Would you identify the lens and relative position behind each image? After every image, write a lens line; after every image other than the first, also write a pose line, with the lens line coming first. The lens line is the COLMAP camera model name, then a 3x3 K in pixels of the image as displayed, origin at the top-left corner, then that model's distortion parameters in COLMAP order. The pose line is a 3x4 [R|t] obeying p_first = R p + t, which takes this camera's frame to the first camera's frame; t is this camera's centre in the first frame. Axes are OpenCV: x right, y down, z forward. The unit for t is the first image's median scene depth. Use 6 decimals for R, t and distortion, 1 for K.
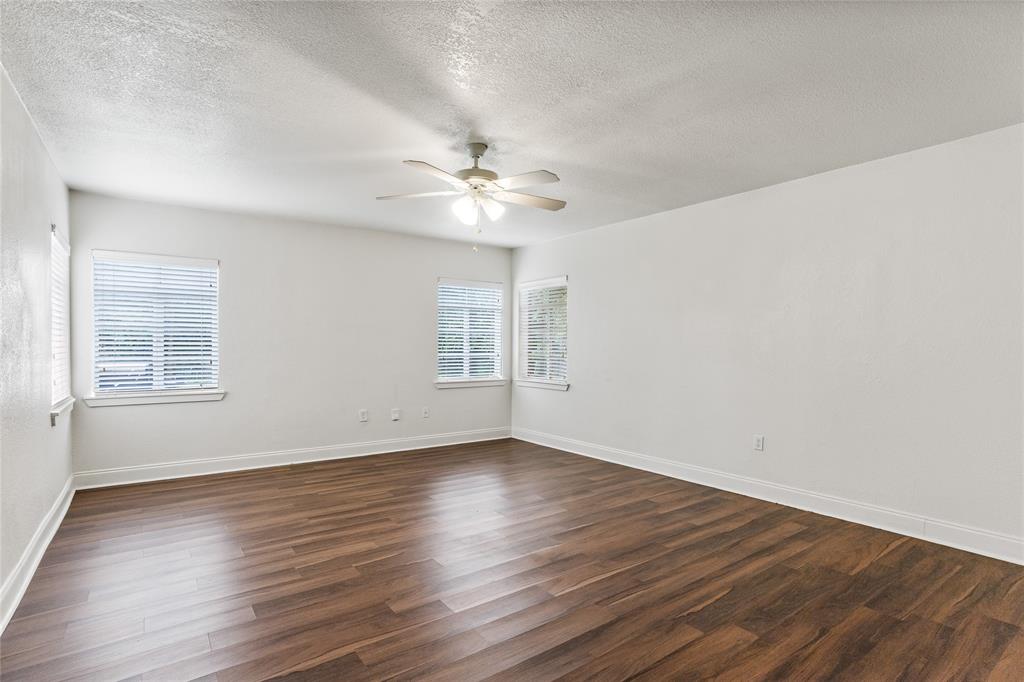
lens RADIAL K [[500.9, 0, 507.2], [0, 500.9, 338.6], [0, 0, 1]] dist [-0.042968, 0.026773]
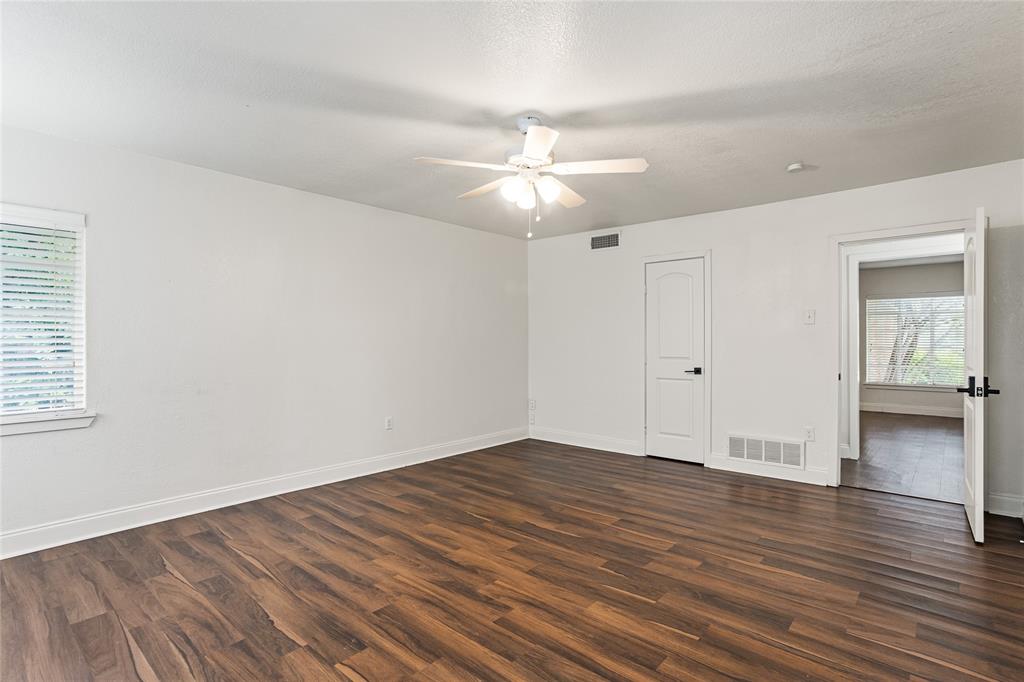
lens RADIAL K [[500.9, 0, 511.8], [0, 500.9, 337.4], [0, 0, 1]] dist [-0.042968, 0.026773]
pose [[-0.229564, 0.012422, 0.973214, -0.846219], [-0.016713, 0.999721, -0.016702, 0.013683], [-0.973150, -0.020100, -0.229292, 1.116674]]
